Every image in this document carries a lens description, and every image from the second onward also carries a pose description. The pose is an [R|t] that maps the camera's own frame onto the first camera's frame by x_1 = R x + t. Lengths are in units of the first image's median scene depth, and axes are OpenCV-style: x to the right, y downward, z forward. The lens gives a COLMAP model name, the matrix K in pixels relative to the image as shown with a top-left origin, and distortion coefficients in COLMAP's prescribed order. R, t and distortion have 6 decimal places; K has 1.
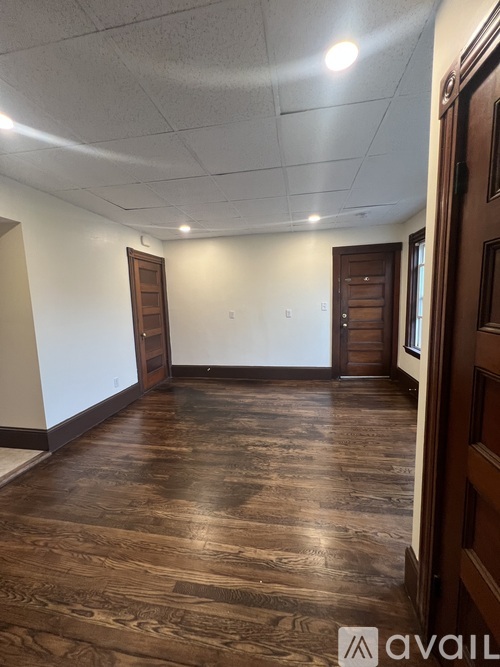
lens RADIAL K [[264.6, 0, 251.5], [0, 264.6, 333.7], [0, 0, 1]] dist [-0.004567, 0.001159]
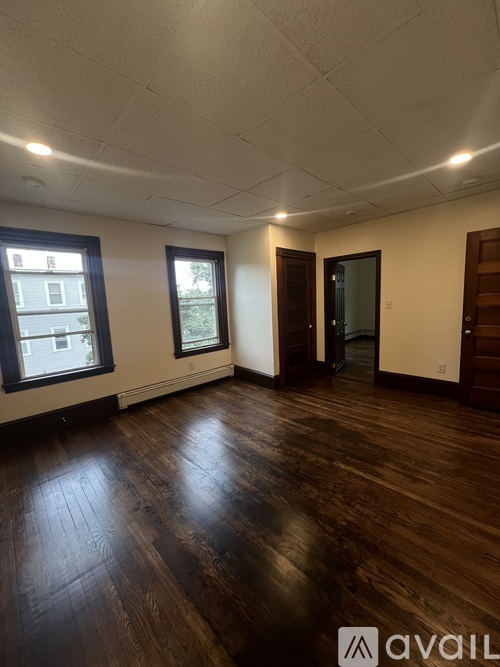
lens RADIAL K [[264.6, 0, 250.7], [0, 264.6, 330.3], [0, 0, 1]] dist [-0.004567, 0.001159]
pose [[-0.806182, -0.005304, 0.591644, -0.409067], [0.145546, 0.967455, 0.206996, -0.168108], [-0.573487, 0.252988, -0.779173, 1.358378]]
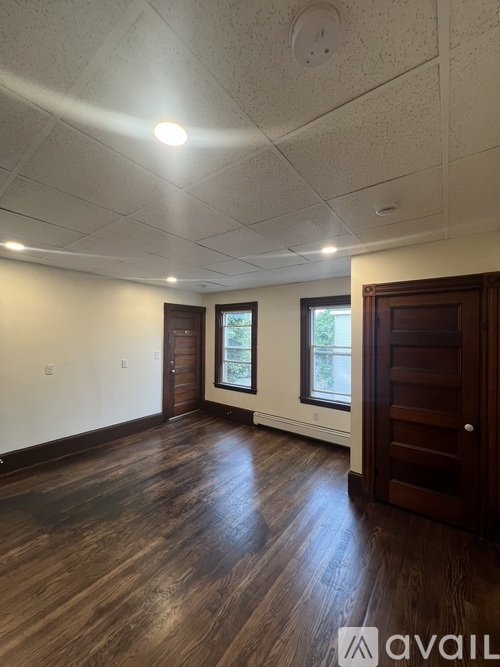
lens RADIAL K [[264.6, 0, 251.9], [0, 264.6, 332.5], [0, 0, 1]] dist [-0.004567, 0.001159]
pose [[0.445247, 0.047246, 0.894161, -0.678861], [0.092407, 0.990850, -0.098369, -0.070890], [-0.890627, 0.126425, 0.436807, 0.241294]]
